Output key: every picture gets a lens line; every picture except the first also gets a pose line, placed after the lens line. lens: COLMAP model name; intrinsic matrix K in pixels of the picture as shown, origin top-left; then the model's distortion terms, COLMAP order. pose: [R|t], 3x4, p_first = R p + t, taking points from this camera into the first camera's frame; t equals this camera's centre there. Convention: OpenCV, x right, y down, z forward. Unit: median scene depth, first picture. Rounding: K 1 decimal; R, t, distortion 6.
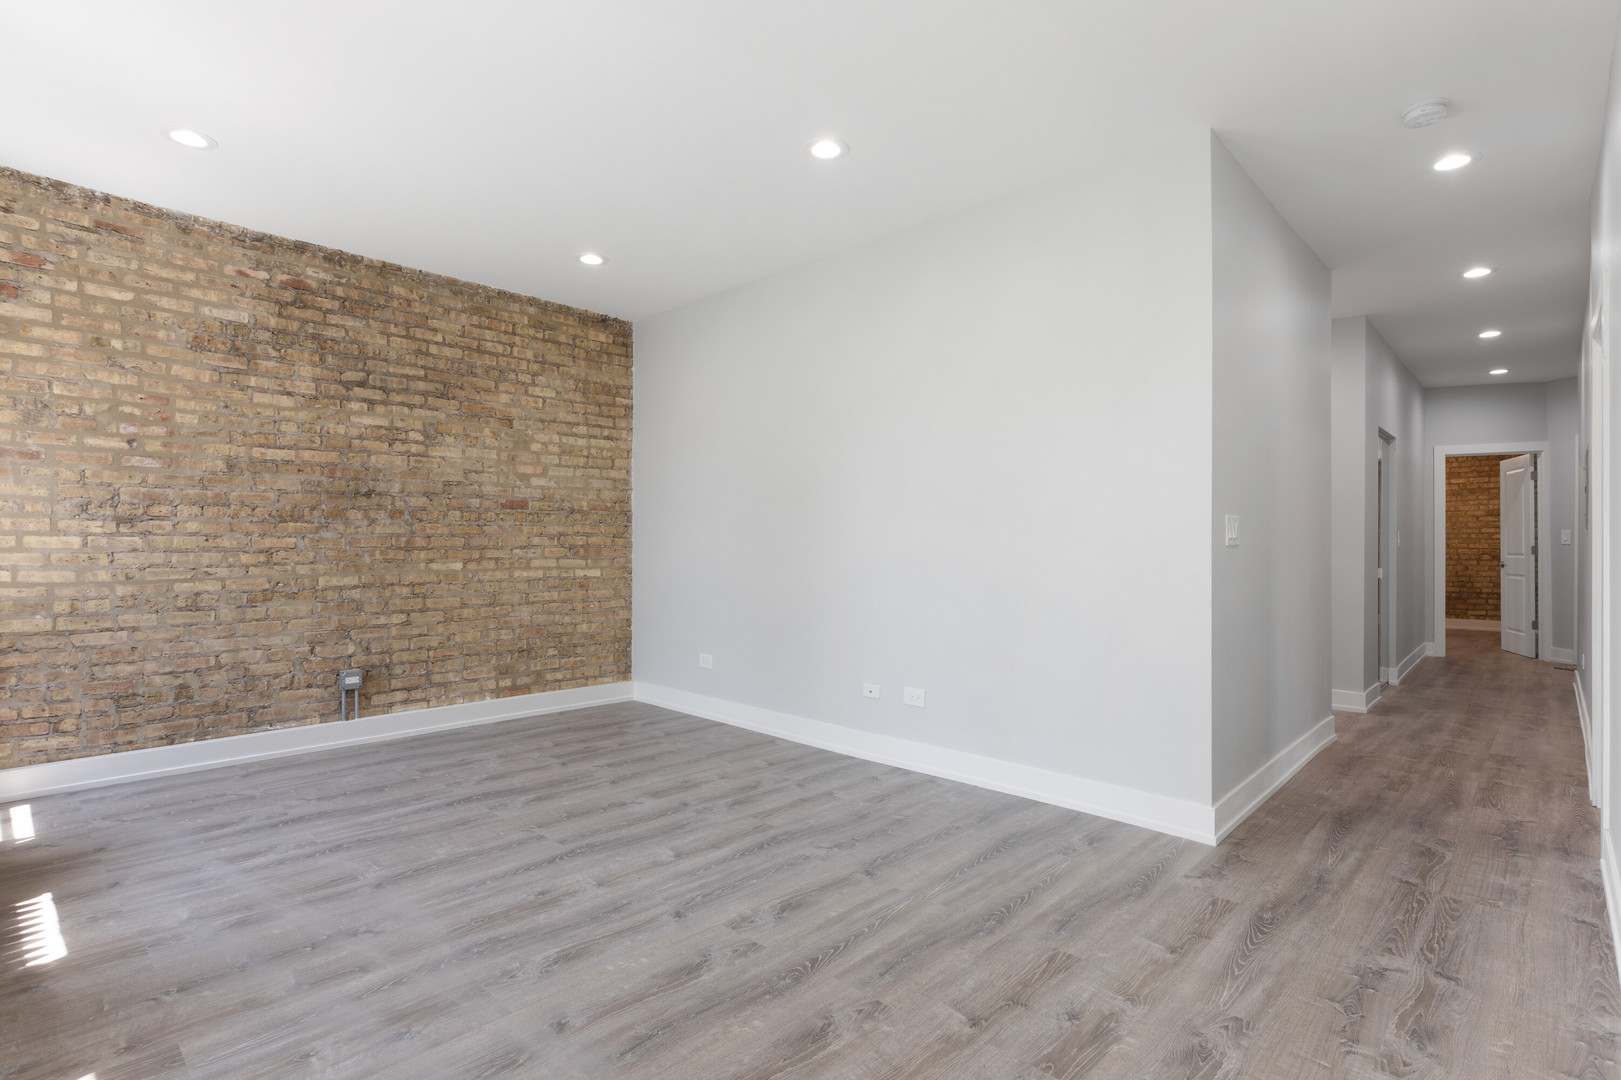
lens RADIAL K [[794.9, 0, 810.5], [0, 794.9, 540.0], [0, 0, 1]] dist [-0.003654, 0.002136]
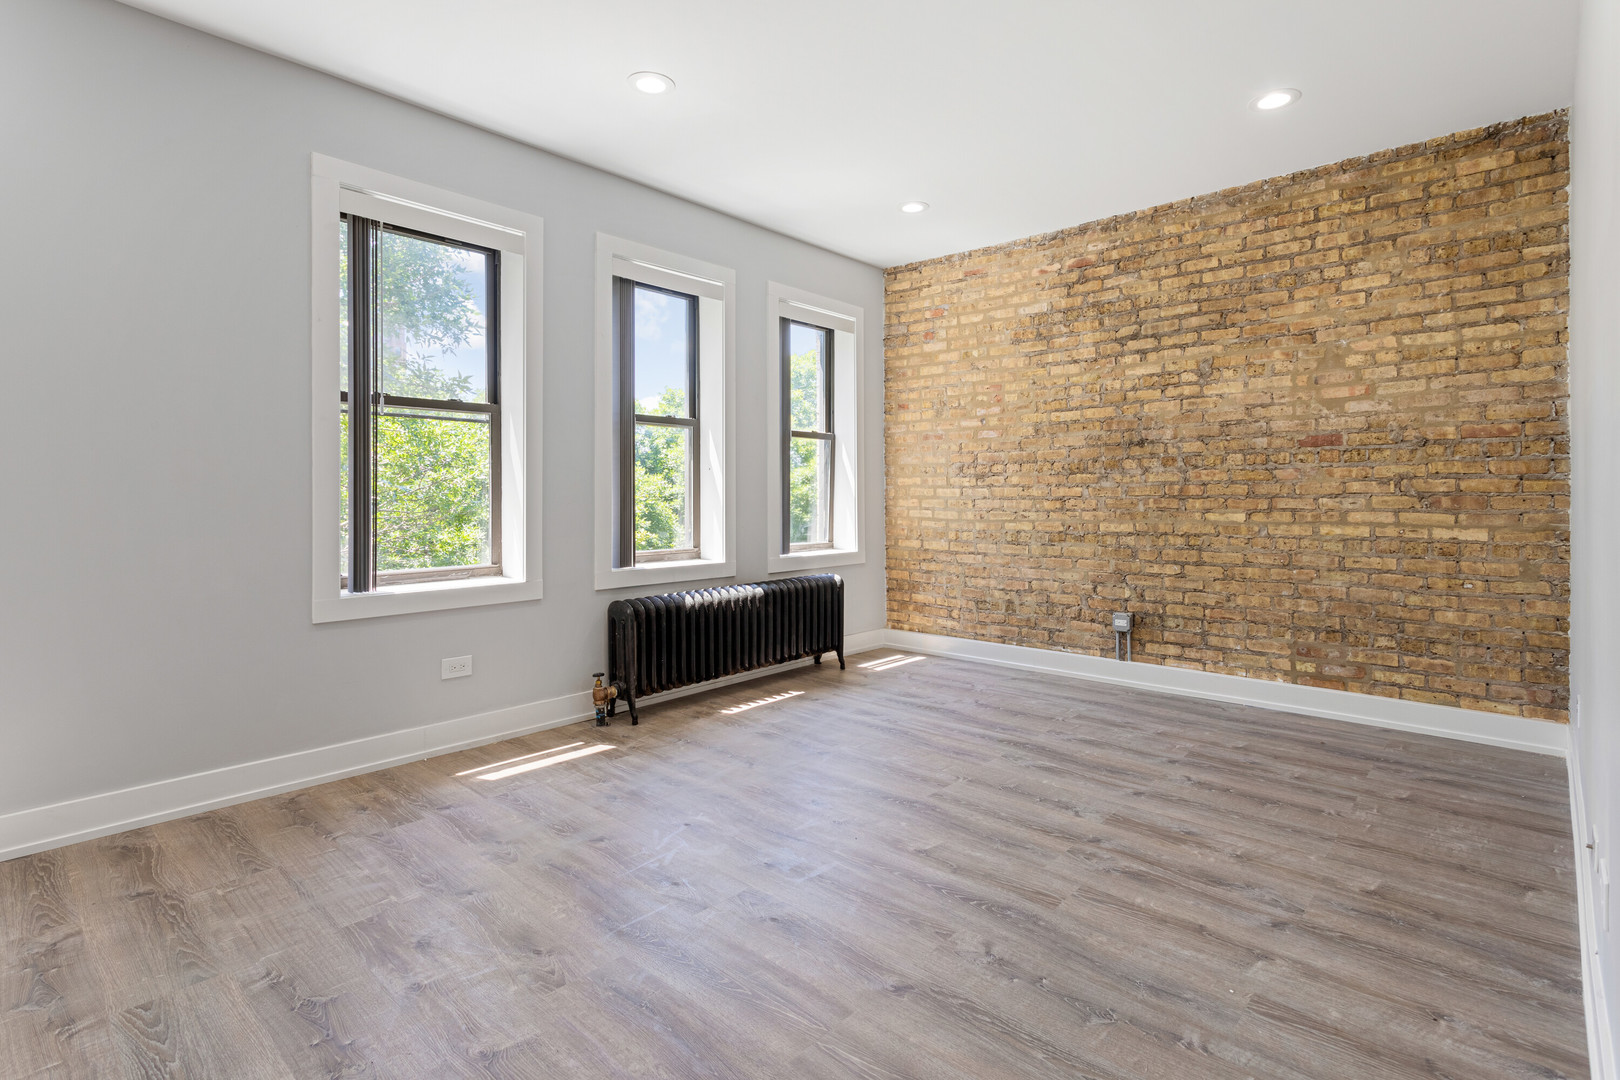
lens RADIAL K [[791.1, 0, 818.9], [0, 791.1, 497.8], [0, 0, 1]] dist [0.002718, 0.001361]
pose [[0.021960, -0.000691, -0.999759, 0.467771], [0.007349, 0.999973, -0.000530, 0.009743], [0.999732, -0.007336, 0.021964, 0.594140]]
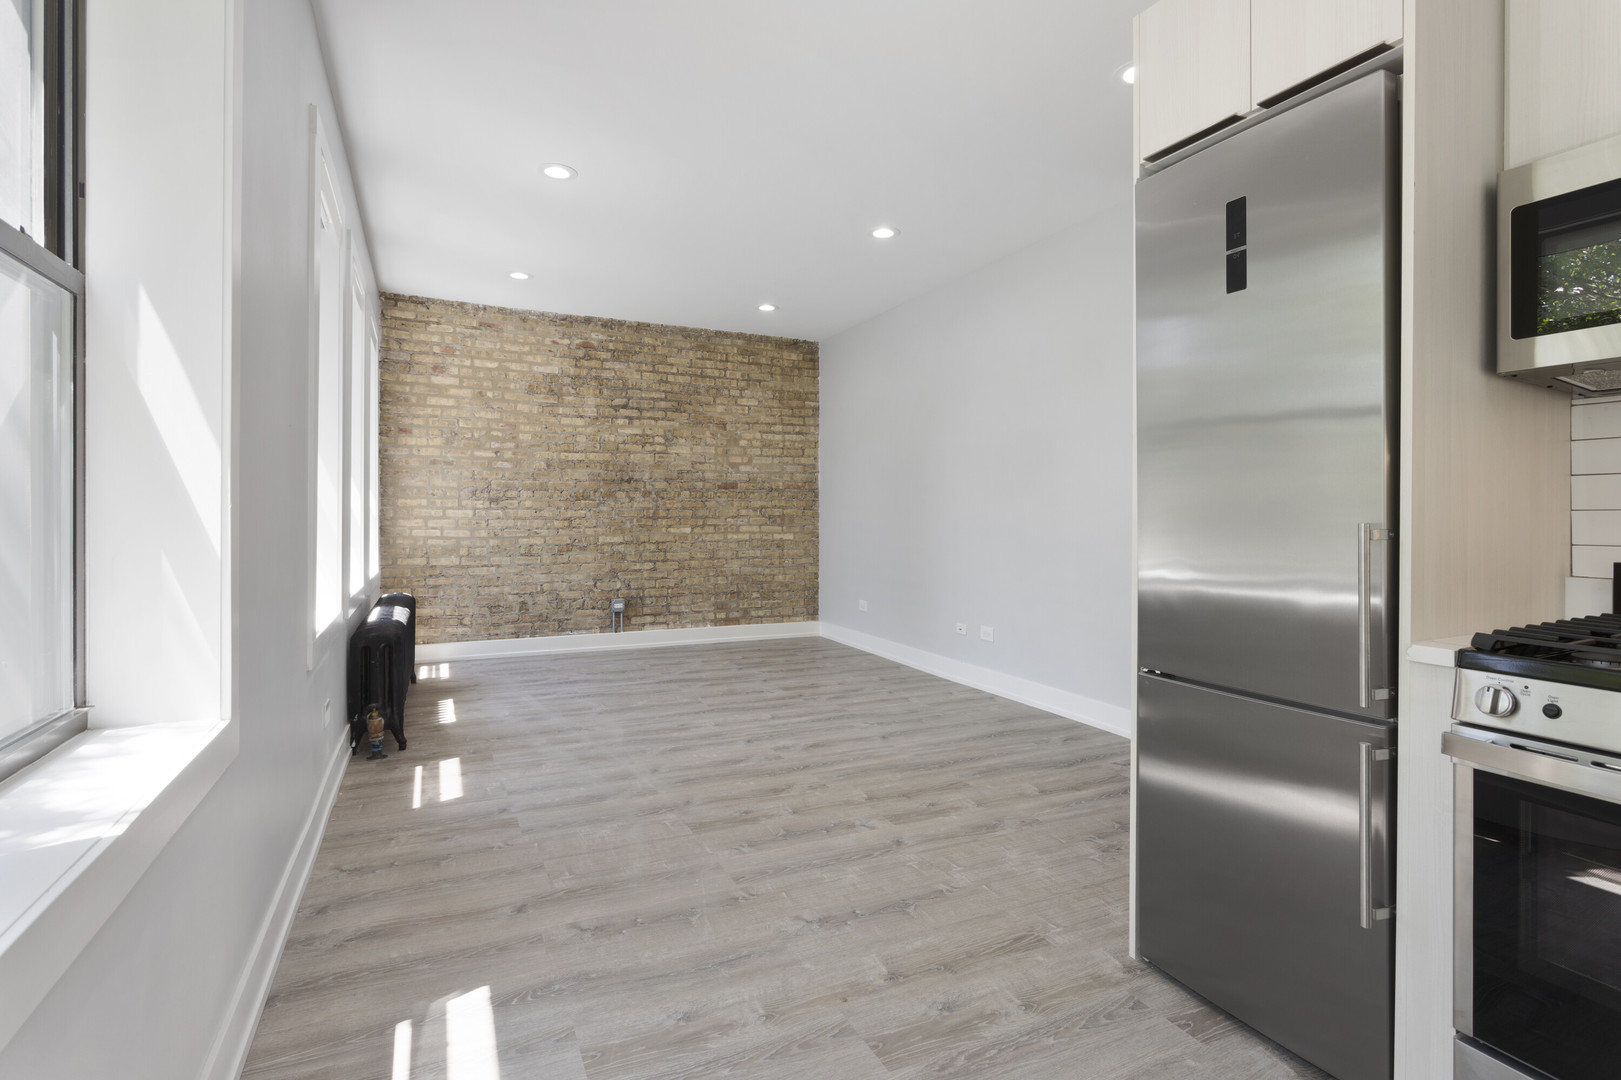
lens RADIAL K [[792.9, 0, 821.8], [0, 792.9, 512.0], [0, 0, 1]] dist [-0.013128, 0.000327]
pose [[0.936332, -0.002165, -0.351110, 0.311039], [0.002263, 0.999997, -0.000130, 0.001284], [0.351109, -0.000673, 0.936334, -0.266592]]
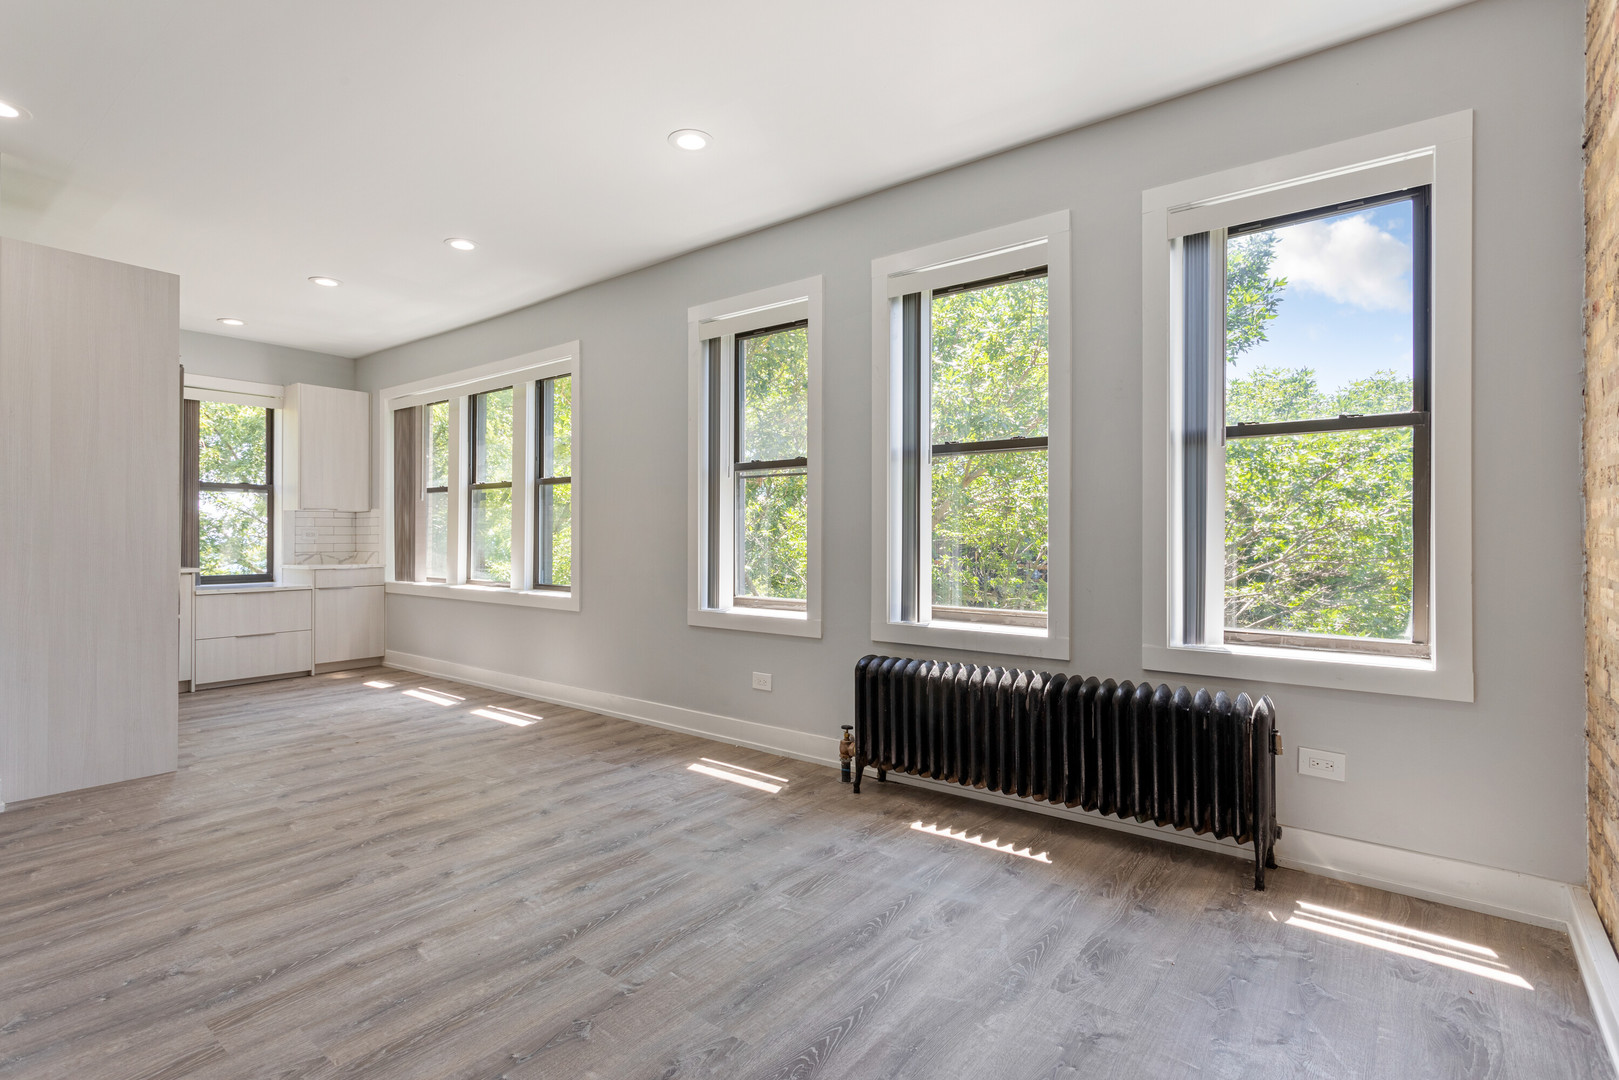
lens RADIAL K [[783.0, 0, 806.9], [0, 783.0, 528.4], [0, 0, 1]] dist [0.000391, 0.000090]
pose [[-0.996066, -0.005572, -0.088438, -0.320725], [-0.004309, 0.999886, -0.014469, 0.005232], [0.088509, -0.014031, -0.995977, 1.212793]]
